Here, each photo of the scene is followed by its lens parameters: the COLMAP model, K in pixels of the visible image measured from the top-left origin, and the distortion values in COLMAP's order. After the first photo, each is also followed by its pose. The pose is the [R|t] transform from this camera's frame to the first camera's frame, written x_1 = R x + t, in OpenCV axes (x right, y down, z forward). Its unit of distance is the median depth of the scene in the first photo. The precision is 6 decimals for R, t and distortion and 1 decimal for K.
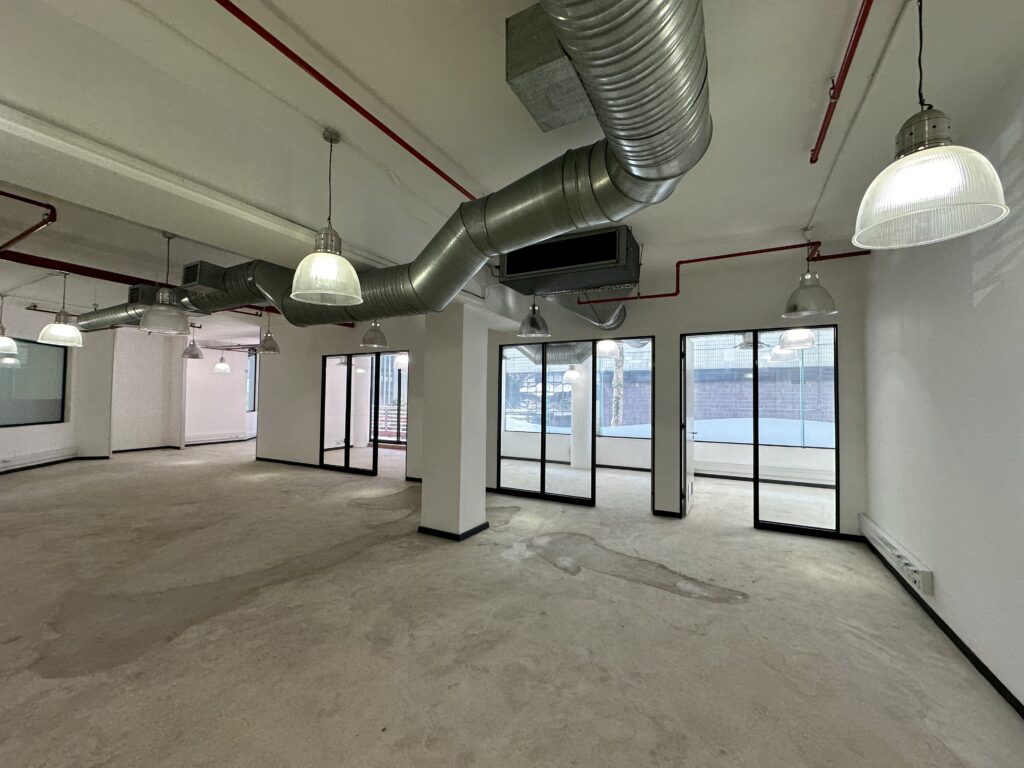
lens RADIAL K [[407.8, 0, 511.4], [0, 407.8, 384.5], [0, 0, 1]] dist [0.000270, 0.000232]
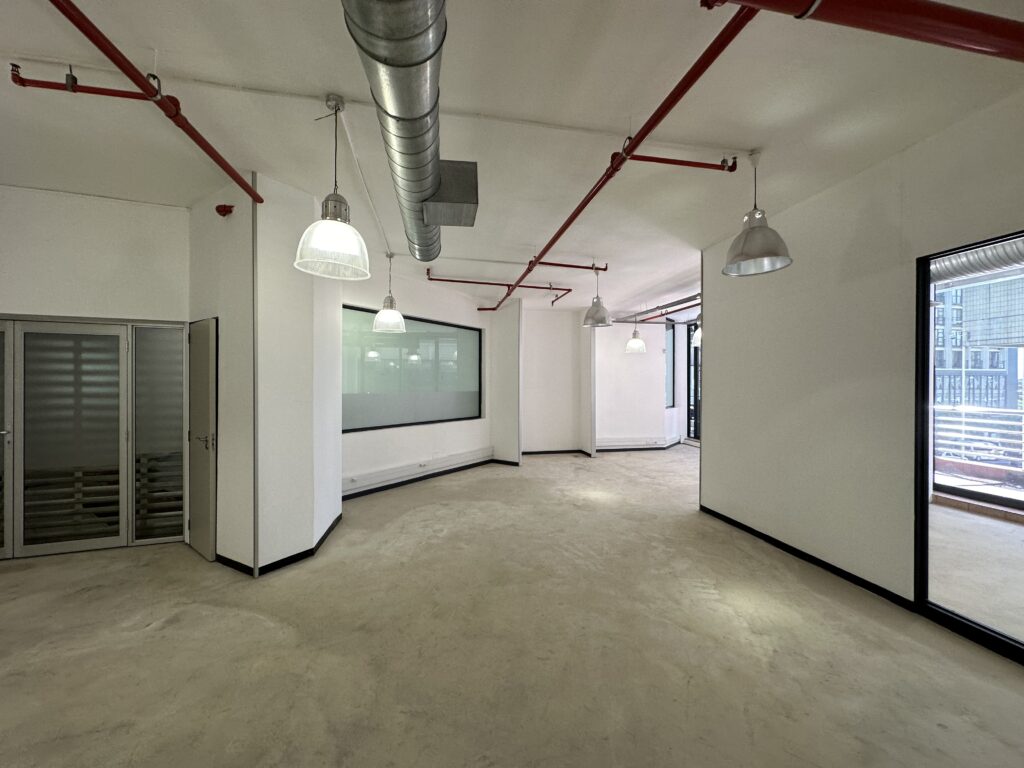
lens RADIAL K [[407.8, 0, 511.4], [0, 407.8, 384.5], [0, 0, 1]] dist [0.000270, 0.000232]
pose [[0.621975, -0.008164, -0.782994, -0.740267], [0.029130, 0.999495, 0.012718, 0.025043], [0.782495, -0.030719, 0.621899, 0.995838]]
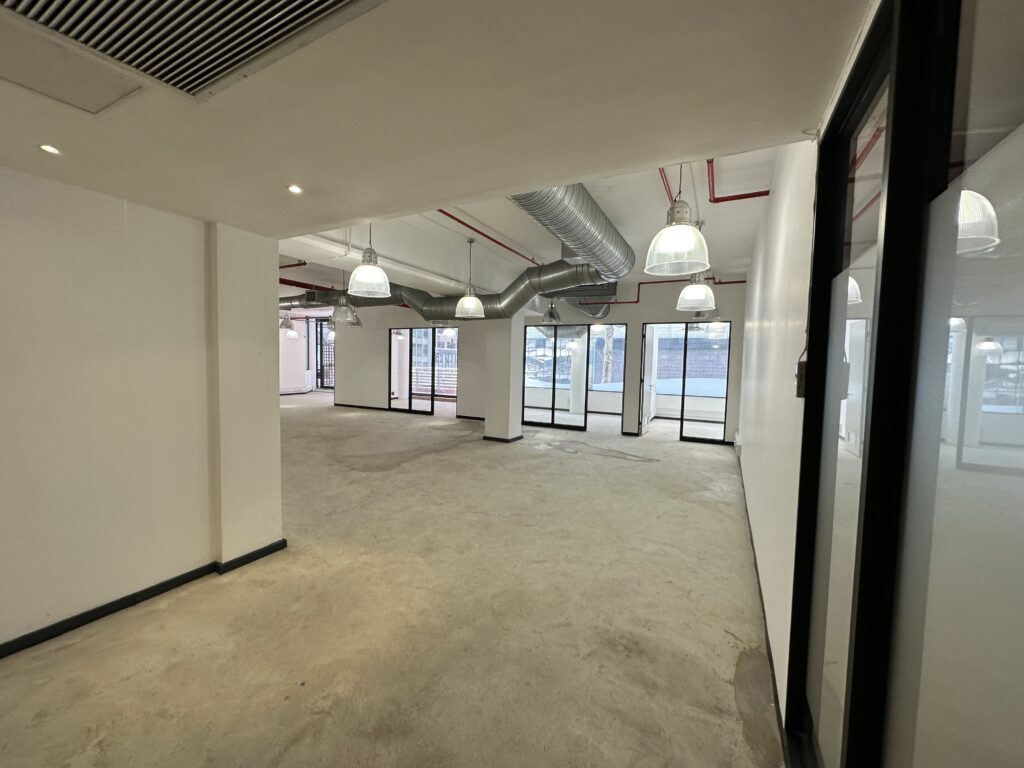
lens RADIAL K [[407.8, 0, 511.4], [0, 407.8, 384.5], [0, 0, 1]] dist [0.000270, 0.000232]
pose [[0.999831, 0.012303, 0.013645, -0.130955], [-0.013467, 0.995960, 0.088781, -0.020588], [-0.012498, -0.088950, 0.995958, -0.666391]]
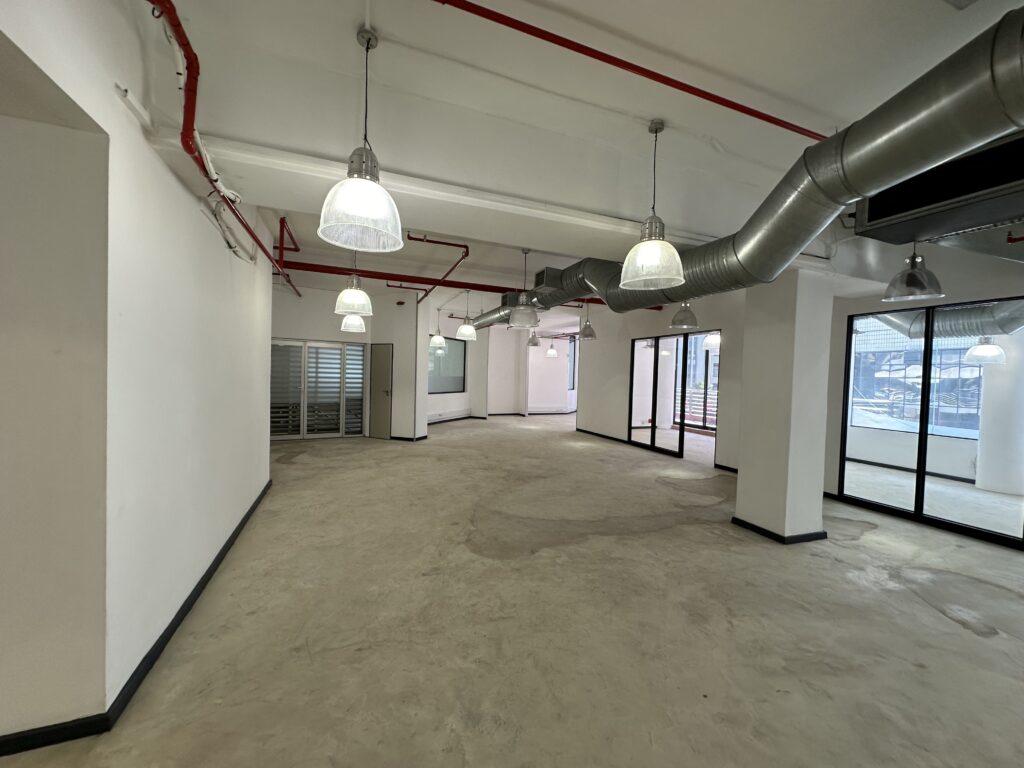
lens RADIAL K [[407.8, 0, 511.4], [0, 407.8, 384.5], [0, 0, 1]] dist [0.000270, 0.000232]
pose [[0.761186, 0.027942, -0.647931, -0.014971], [-0.001102, 0.999126, 0.041793, 0.005347], [0.648532, -0.031098, 0.760552, -0.032109]]
